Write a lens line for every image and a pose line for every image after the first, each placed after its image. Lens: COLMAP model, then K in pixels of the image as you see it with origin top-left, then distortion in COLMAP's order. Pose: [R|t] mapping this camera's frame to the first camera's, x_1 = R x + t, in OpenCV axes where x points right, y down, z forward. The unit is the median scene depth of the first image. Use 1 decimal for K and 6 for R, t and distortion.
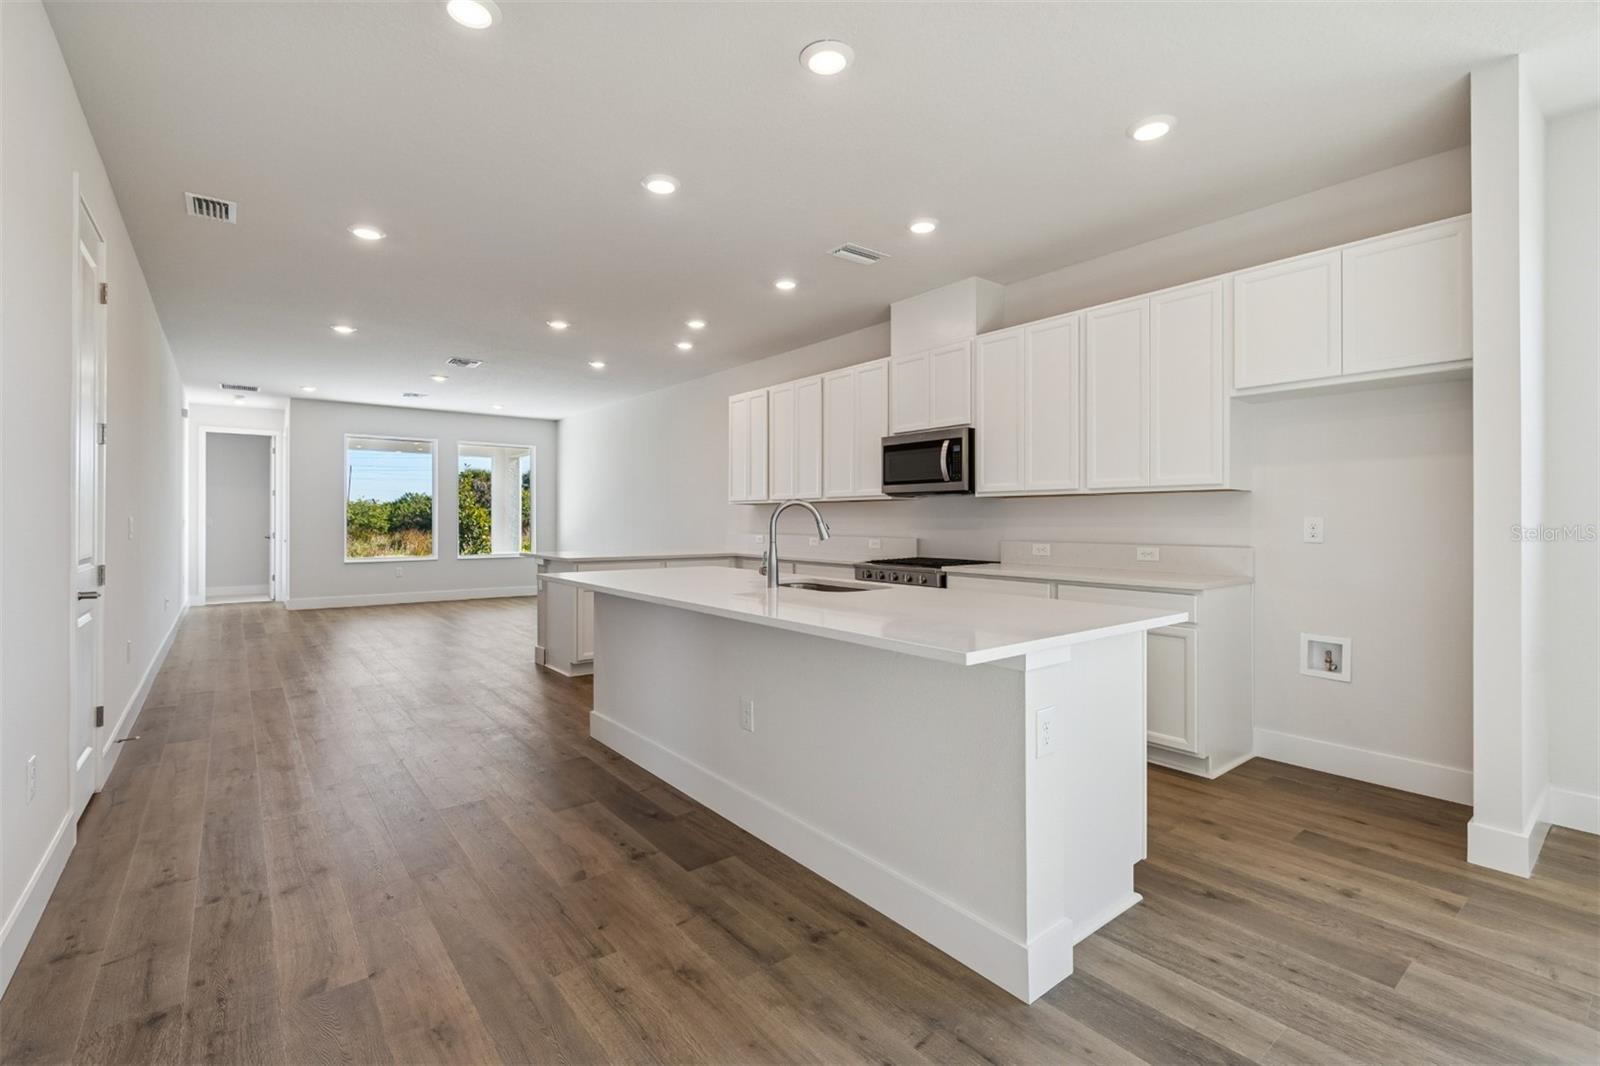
lens RADIAL K [[708.6, 0, 796.3], [0, 708.6, 499.5], [0, 0, 1]] dist [-0.000518, -0.000212]
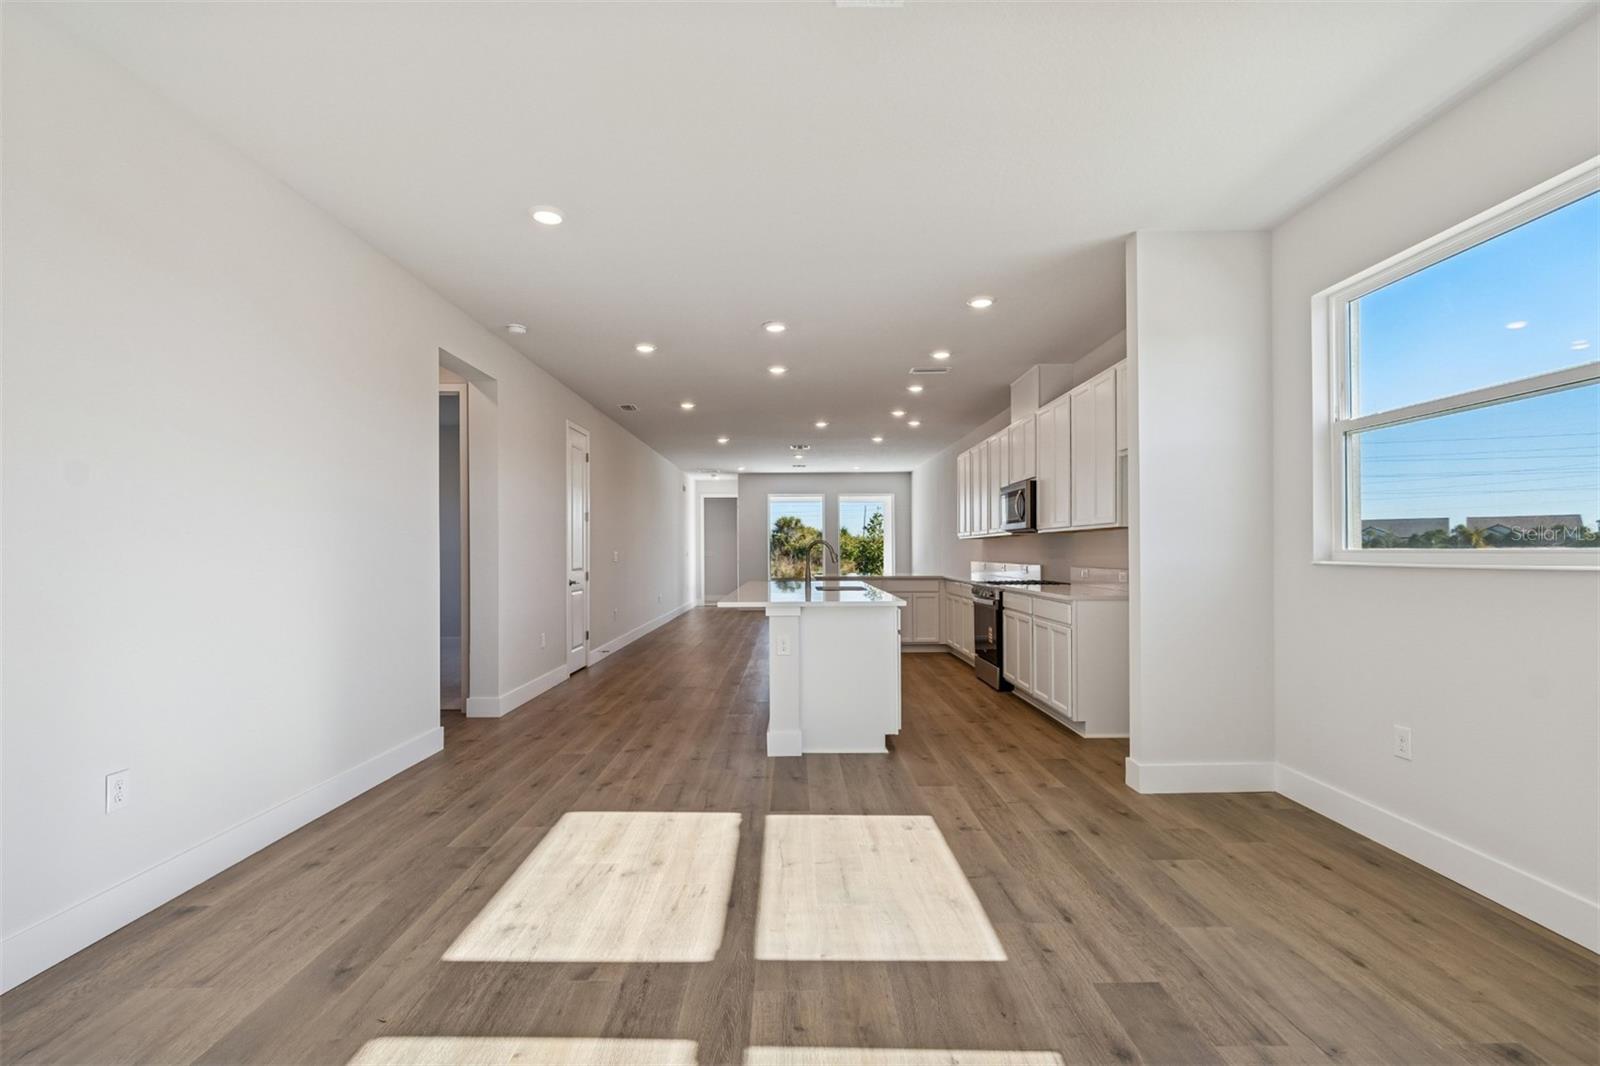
lens RADIAL K [[708.7, 0, 791.6], [0, 708.7, 528.8], [0, 0, 1]] dist [0.002650, -0.000376]
pose [[0.784867, -0.025000, -0.619160, 0.618480], [0.023731, 0.999666, -0.010281, -0.007714], [0.619210, -0.006624, 0.785197, -0.268350]]
